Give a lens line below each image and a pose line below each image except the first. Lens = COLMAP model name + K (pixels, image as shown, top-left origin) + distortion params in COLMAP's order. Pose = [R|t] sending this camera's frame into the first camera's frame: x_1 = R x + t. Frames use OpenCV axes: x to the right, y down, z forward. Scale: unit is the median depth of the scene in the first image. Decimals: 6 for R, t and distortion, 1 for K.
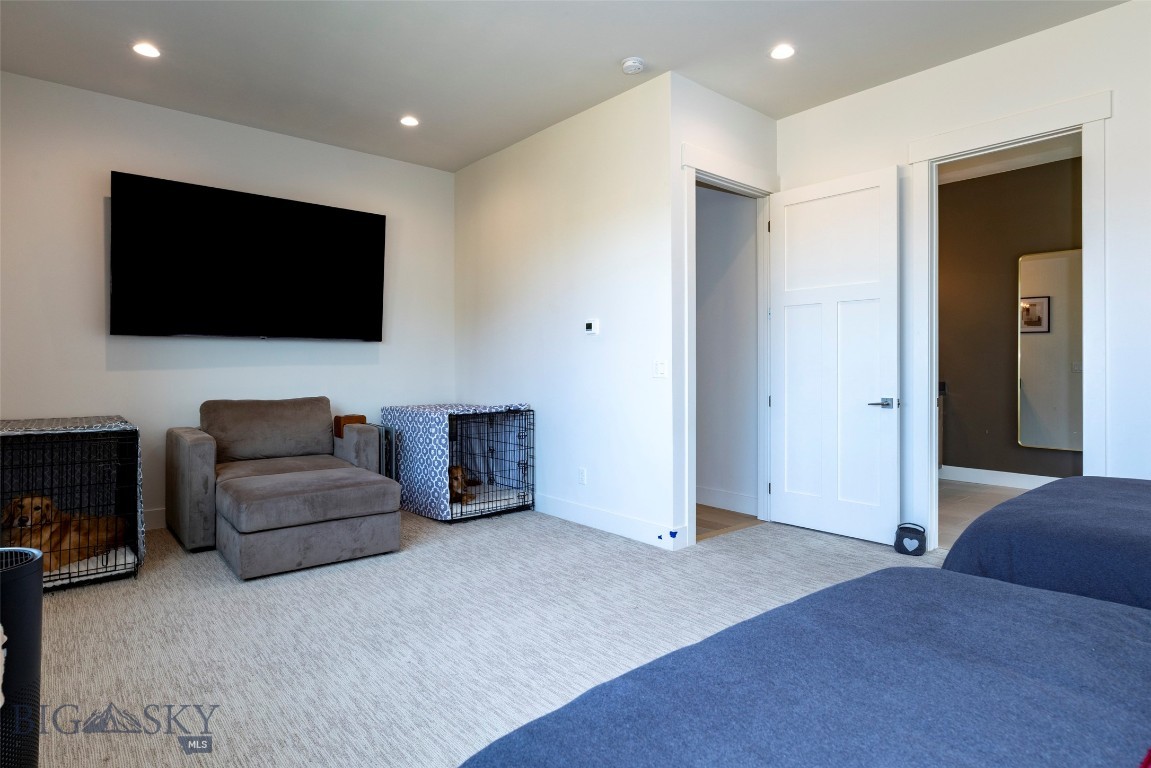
lens RADIAL K [[635.1, 0, 572.1], [0, 635.1, 371.1], [0, 0, 1]] dist [0.002525, -0.000615]
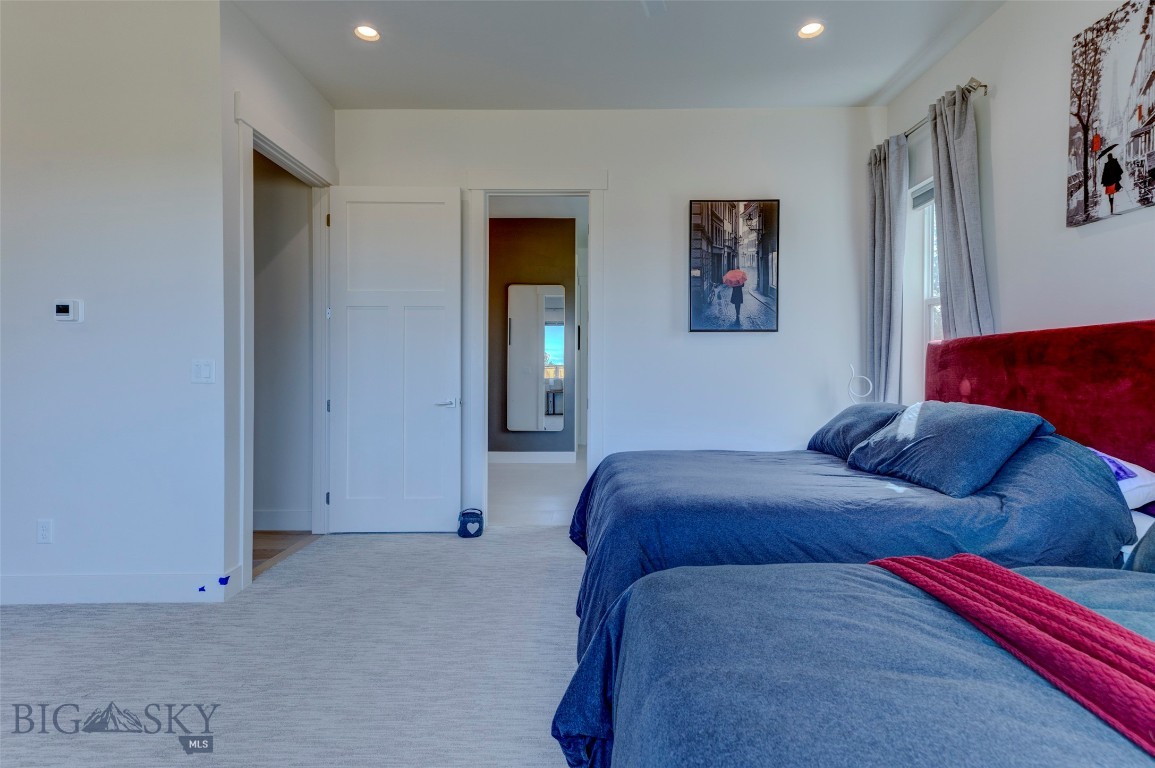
lens RADIAL K [[549.9, 0, 583.2], [0, 549.9, 369.4], [0, 0, 1]] dist [0.002733, 0.011730]
pose [[0.639716, 0.001656, 0.768609, -0.081066], [0.001980, 0.999991, -0.003802, -0.002605], [-0.768608, 0.003954, 0.639707, 0.205083]]
